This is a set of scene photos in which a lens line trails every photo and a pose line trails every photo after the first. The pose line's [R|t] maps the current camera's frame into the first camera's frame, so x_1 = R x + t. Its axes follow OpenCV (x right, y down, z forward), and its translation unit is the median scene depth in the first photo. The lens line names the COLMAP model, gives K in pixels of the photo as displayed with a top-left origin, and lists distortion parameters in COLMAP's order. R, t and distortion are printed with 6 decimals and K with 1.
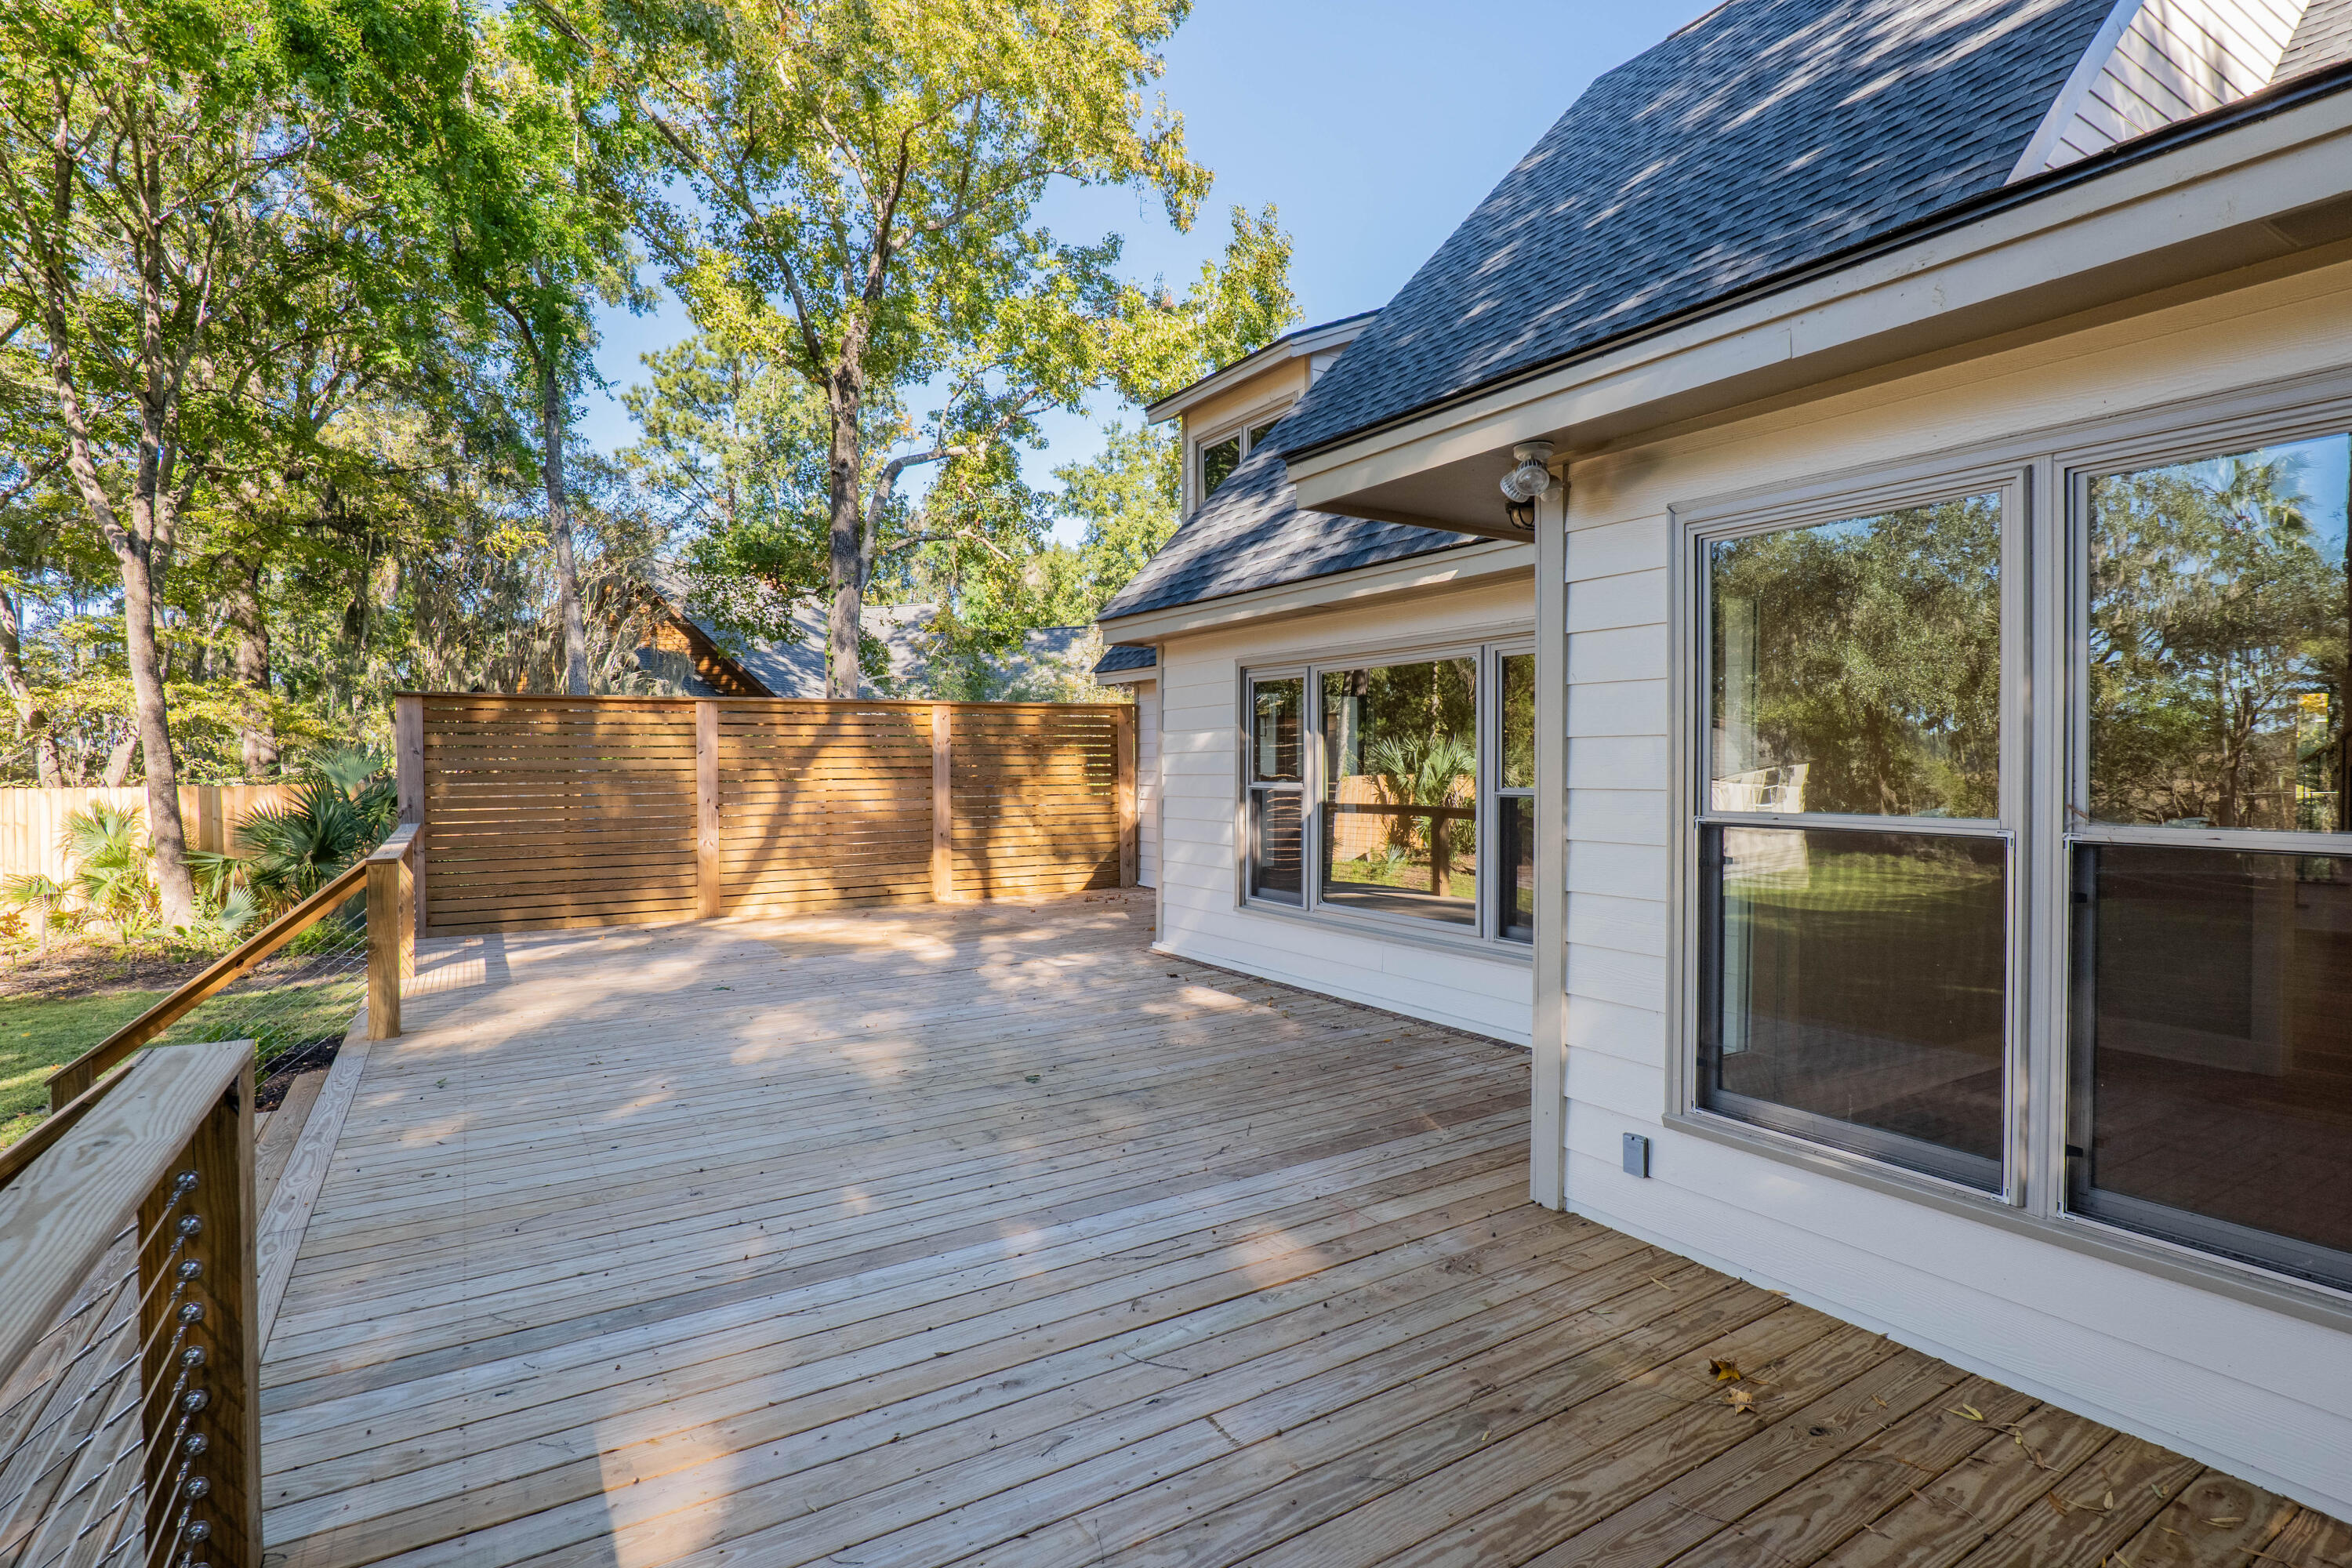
lens RADIAL K [[1119.9, 0, 1166.9], [0, 1119.9, 779.1], [0, 0, 1]] dist [-0.016579, 0.002822]
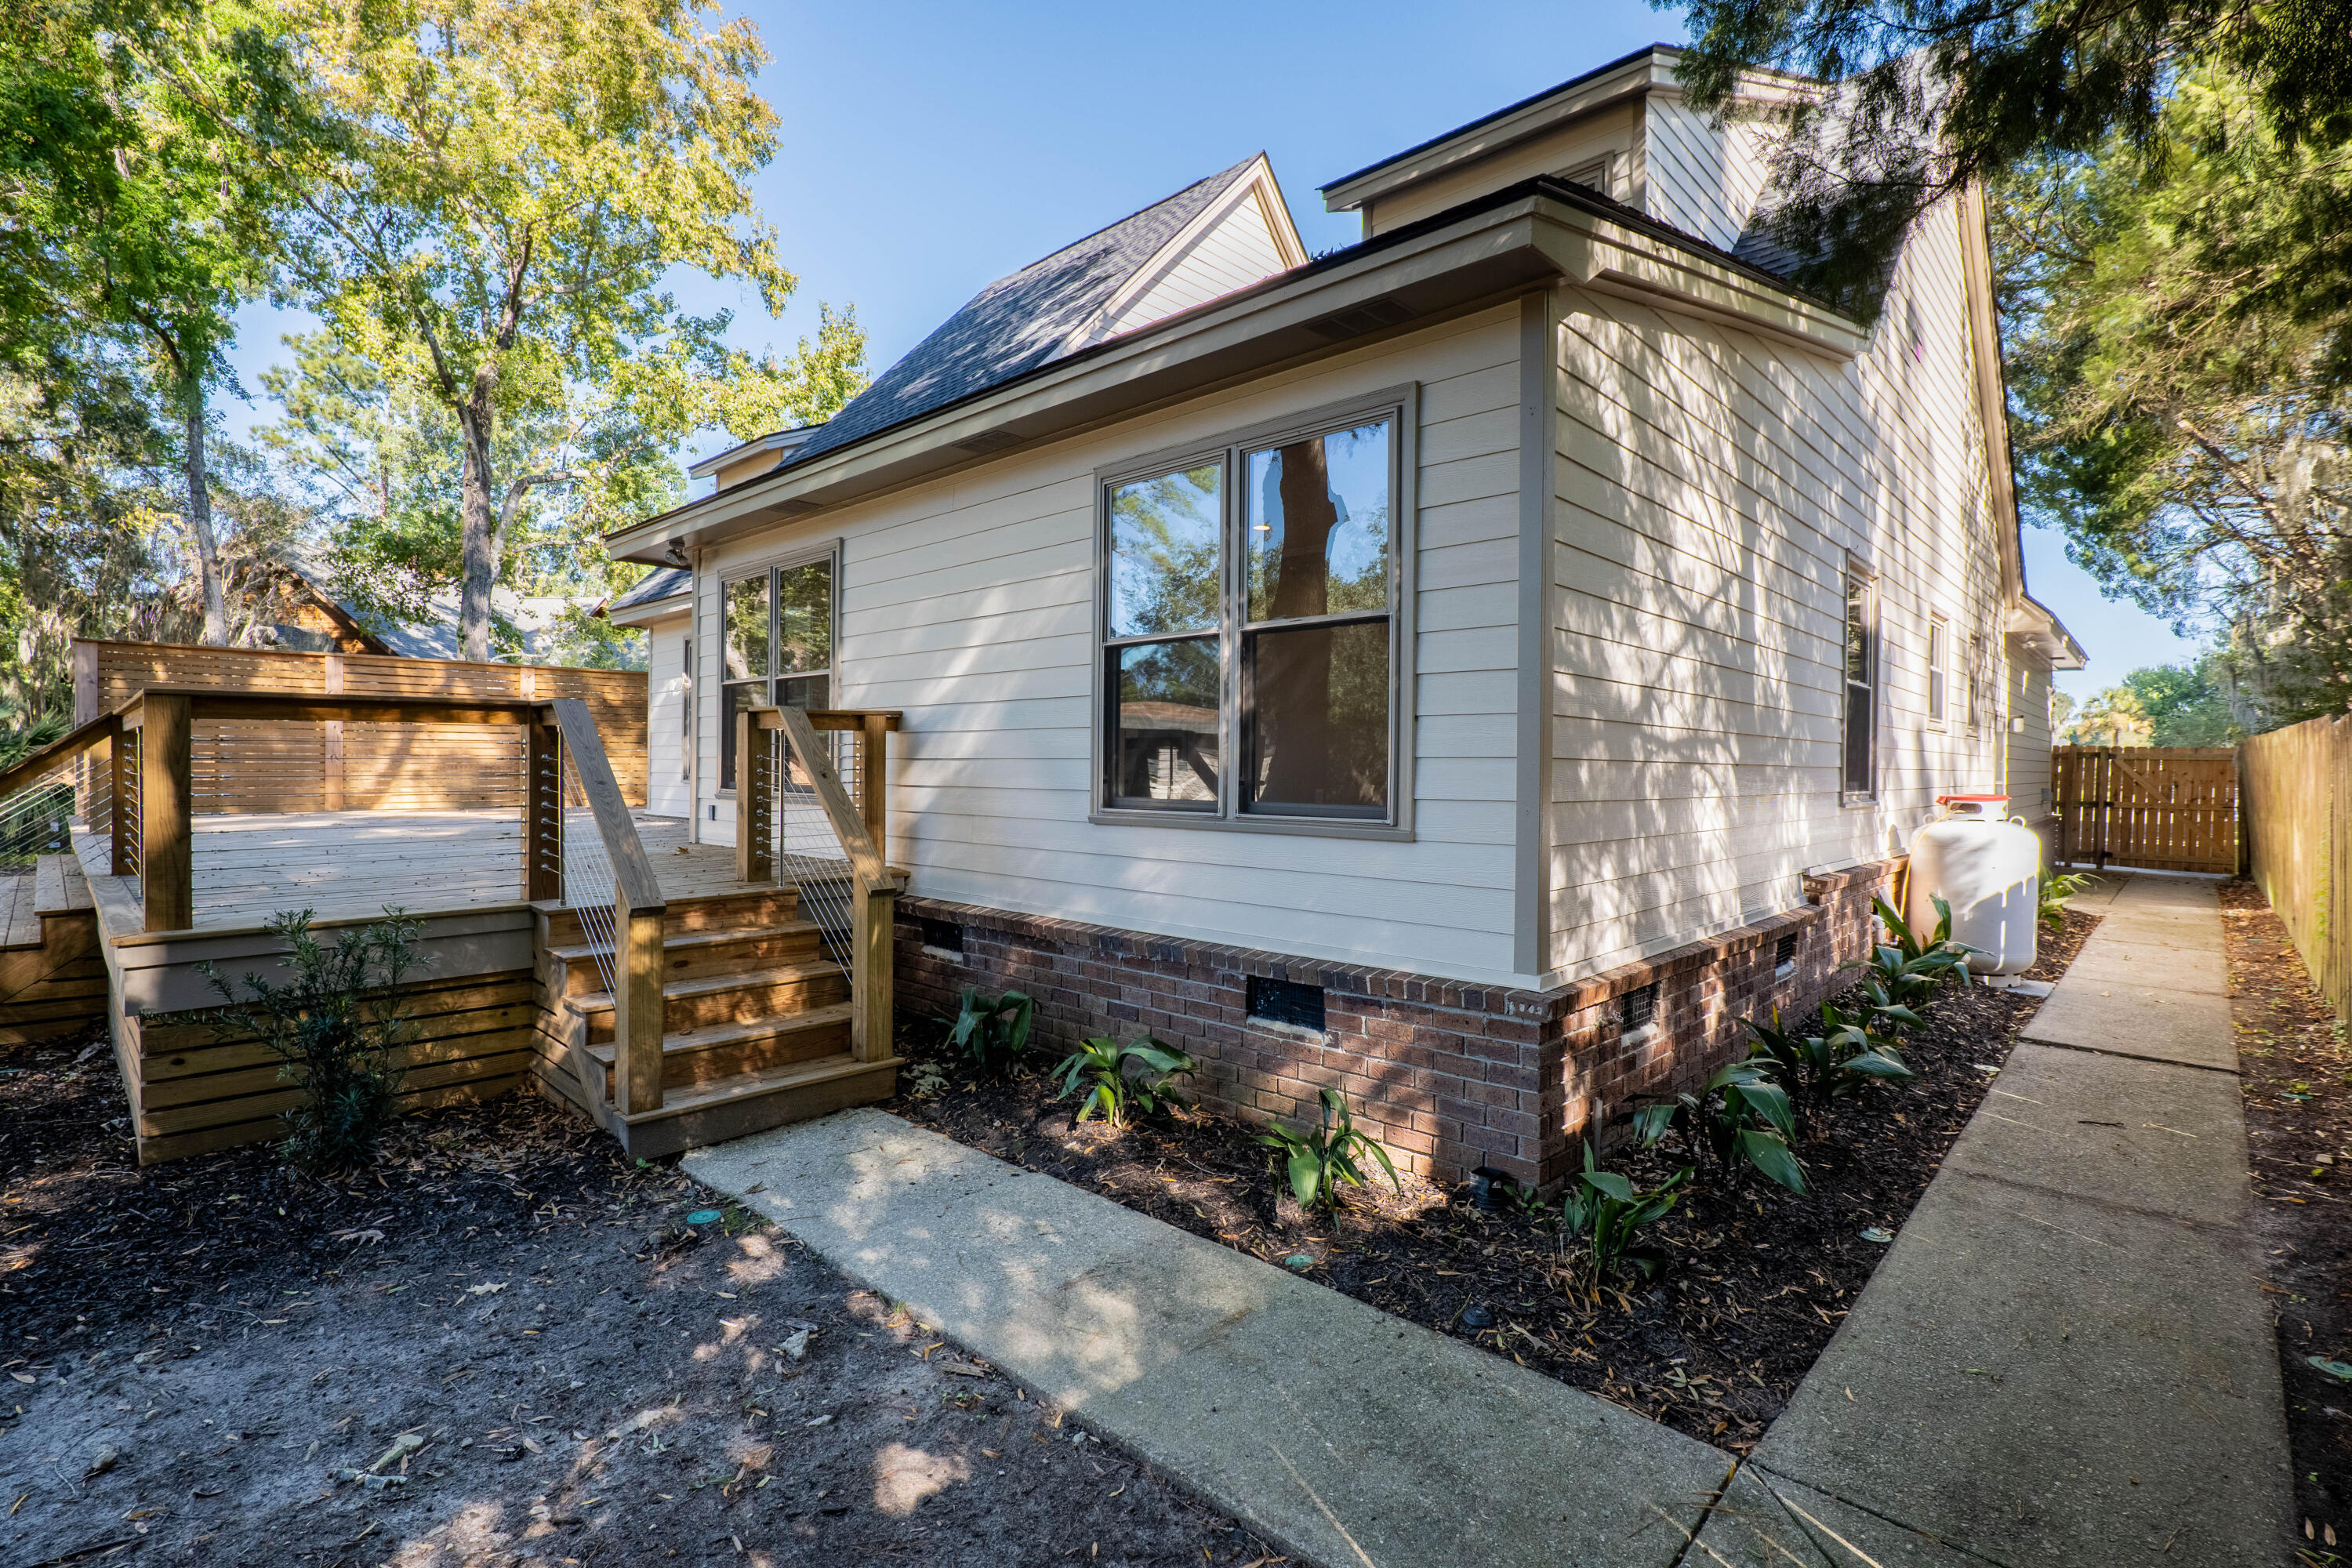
lens RADIAL K [[1119.9, 0, 1194.4], [0, 1119.9, 799.1], [0, 0, 1]] dist [-0.016579, 0.002822]
pose [[0.968517, 0.010116, 0.248742, 0.150404], [-0.010498, 0.999945, 0.000209, 0.051475], [-0.248726, -0.002814, 0.968570, -0.323963]]
